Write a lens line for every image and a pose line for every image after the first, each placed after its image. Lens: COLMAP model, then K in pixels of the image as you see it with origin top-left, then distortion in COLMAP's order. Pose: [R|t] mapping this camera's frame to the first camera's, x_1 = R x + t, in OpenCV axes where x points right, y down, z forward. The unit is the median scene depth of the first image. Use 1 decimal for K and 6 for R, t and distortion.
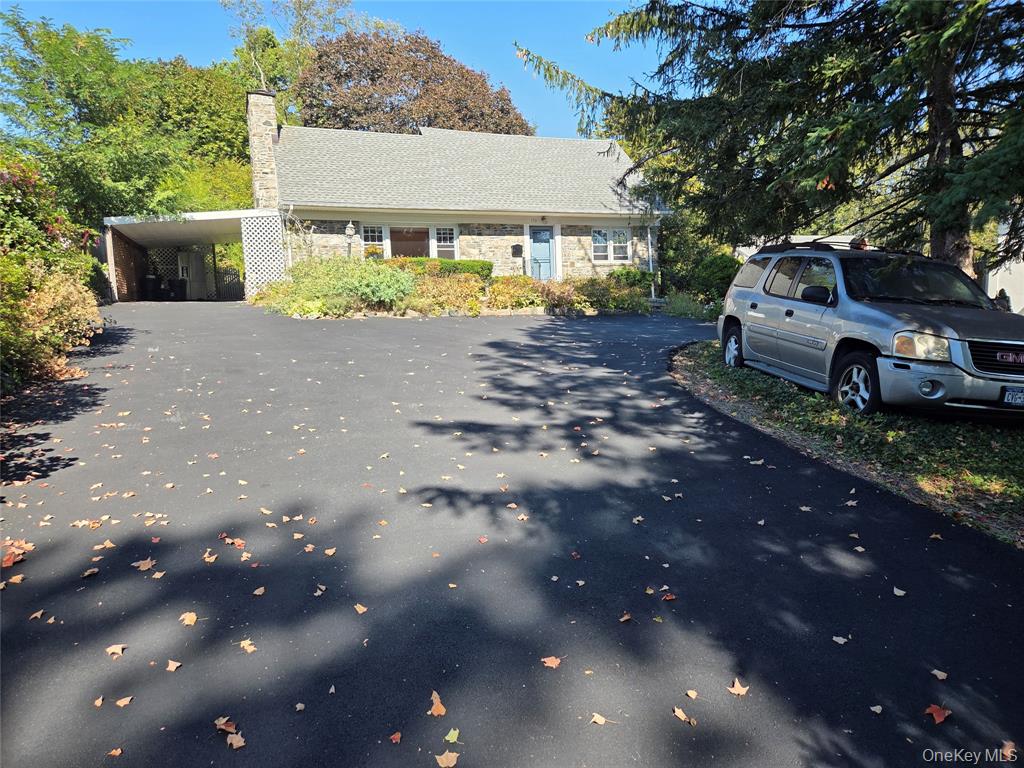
lens RADIAL K [[688.8, 0, 516.0], [0, 688.8, 385.7], [0, 0, 1]] dist [0.056506, -0.057313]
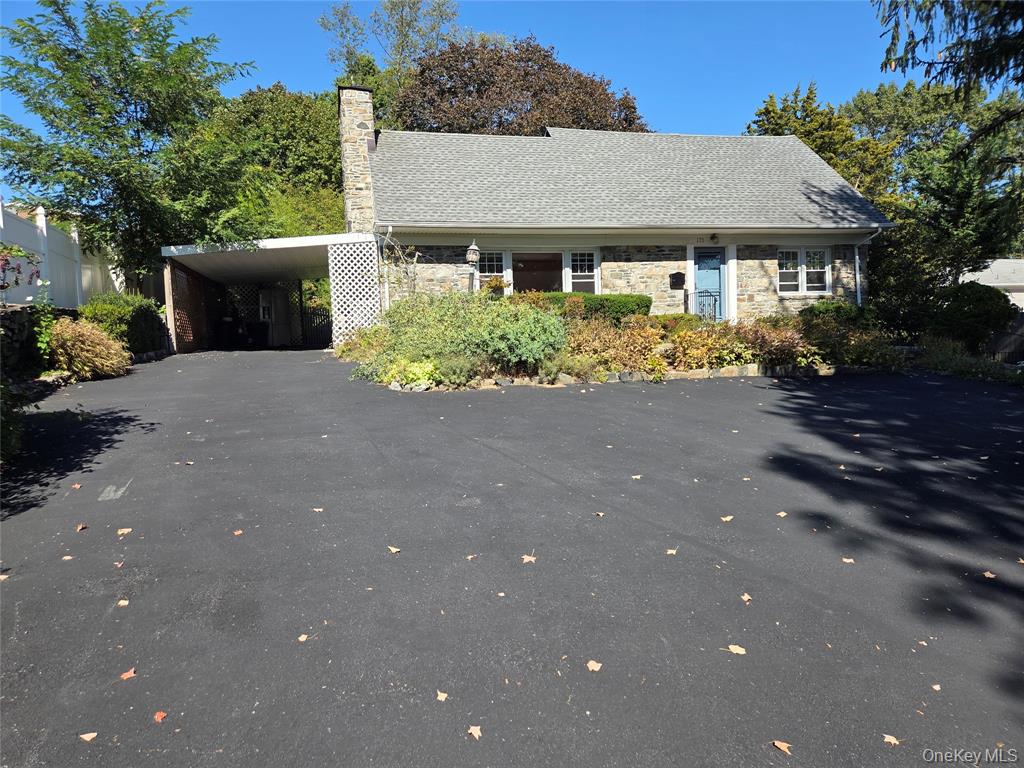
lens RADIAL K [[687.2, 0, 497.0], [0, 687.2, 413.5], [0, 0, 1]] dist [0.064814, -0.058548]
pose [[0.988111, 0.014693, -0.153039, -0.079567], [-0.015714, 0.999862, -0.005462, -0.046786], [0.152937, 0.007802, 0.988205, 0.242266]]
